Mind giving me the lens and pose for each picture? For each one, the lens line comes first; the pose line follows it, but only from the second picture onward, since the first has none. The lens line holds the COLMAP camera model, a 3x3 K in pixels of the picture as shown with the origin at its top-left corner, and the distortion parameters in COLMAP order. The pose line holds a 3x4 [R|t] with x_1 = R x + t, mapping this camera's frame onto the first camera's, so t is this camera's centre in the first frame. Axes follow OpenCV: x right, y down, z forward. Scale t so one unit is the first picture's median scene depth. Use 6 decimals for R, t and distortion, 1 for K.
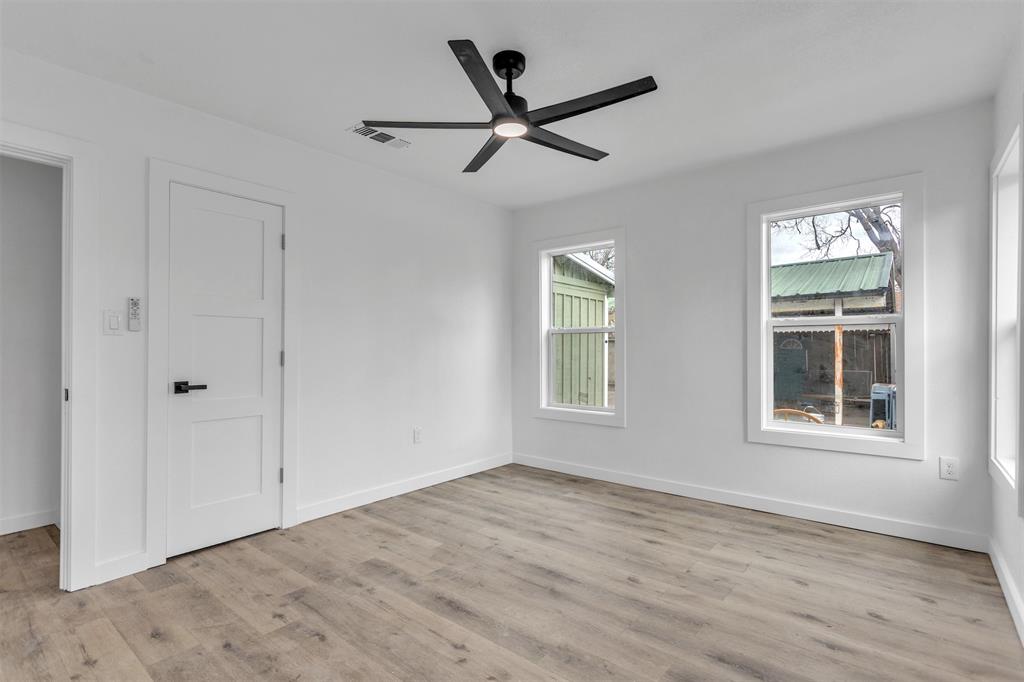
lens RADIAL K [[496.4, 0, 516.3], [0, 496.4, 341.5], [0, 0, 1]] dist [0.000409, 0.000136]
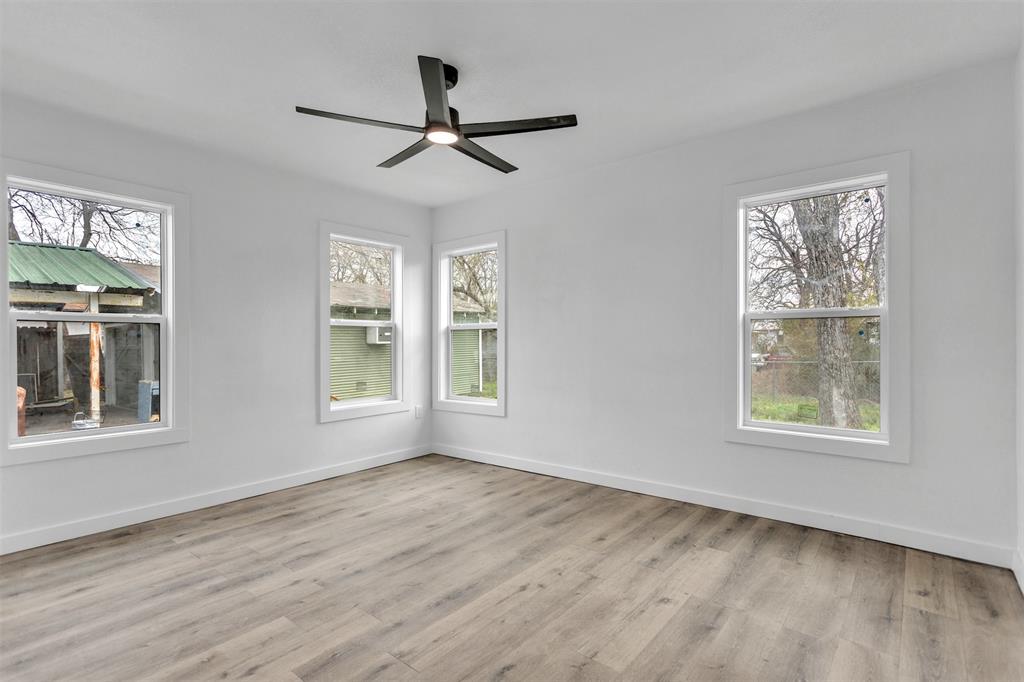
lens RADIAL K [[496.4, 0, 516.3], [0, 496.4, 341.5], [0, 0, 1]] dist [0.000409, 0.000136]
pose [[-0.006721, 0.003432, 0.999972, -0.785731], [-0.001428, 0.999993, -0.003442, 0.015820], [-0.999976, -0.001451, -0.006716, 0.615206]]
